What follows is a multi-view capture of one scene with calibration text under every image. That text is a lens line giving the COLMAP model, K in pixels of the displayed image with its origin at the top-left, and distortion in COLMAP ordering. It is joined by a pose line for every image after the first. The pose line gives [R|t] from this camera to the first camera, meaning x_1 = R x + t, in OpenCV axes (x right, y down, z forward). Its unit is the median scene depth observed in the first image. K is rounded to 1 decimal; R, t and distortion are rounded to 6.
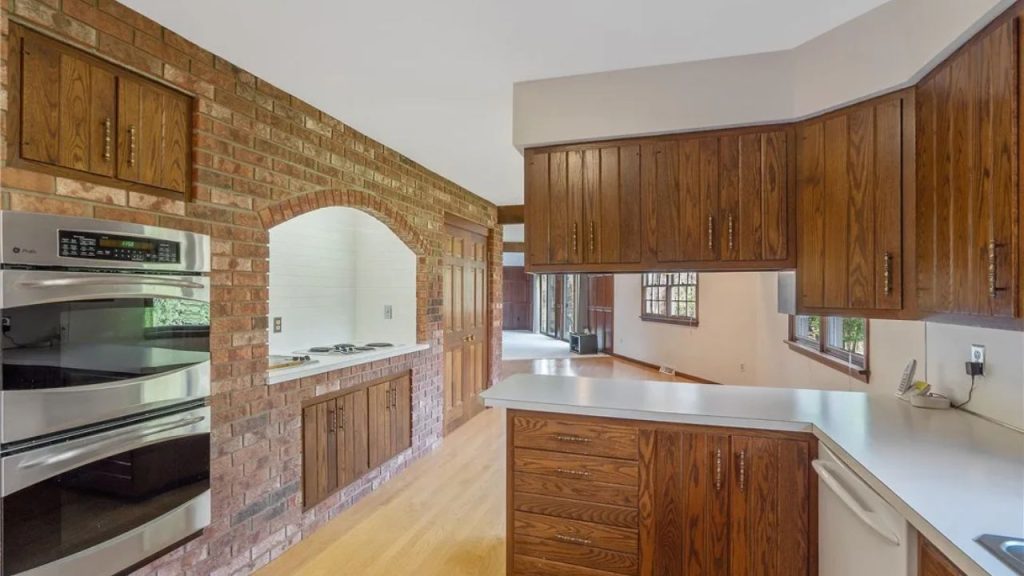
lens RADIAL K [[474.2, 0, 512.0], [0, 474.2, 288.0], [0, 0, 1]] dist [0.021762, 0.000003]
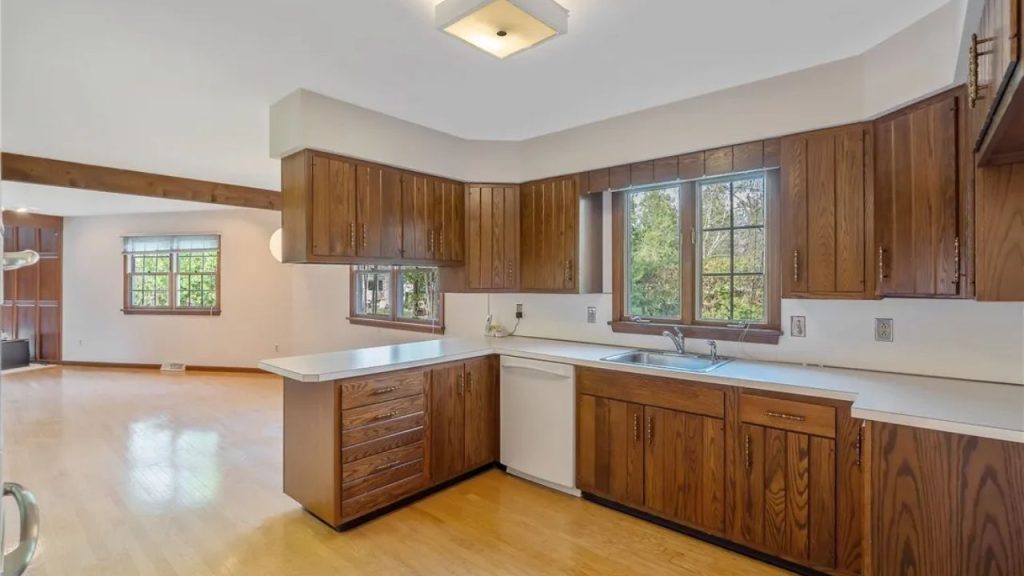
lens RADIAL K [[474.2, 0, 512.0], [0, 474.2, 288.0], [0, 0, 1]] dist [0.021762, 0.000003]
pose [[0.385396, -0.003244, 0.922746, -0.928011], [-0.013258, 0.999871, 0.009052, 0.020301], [-0.922656, -0.015722, 0.385303, 0.180458]]
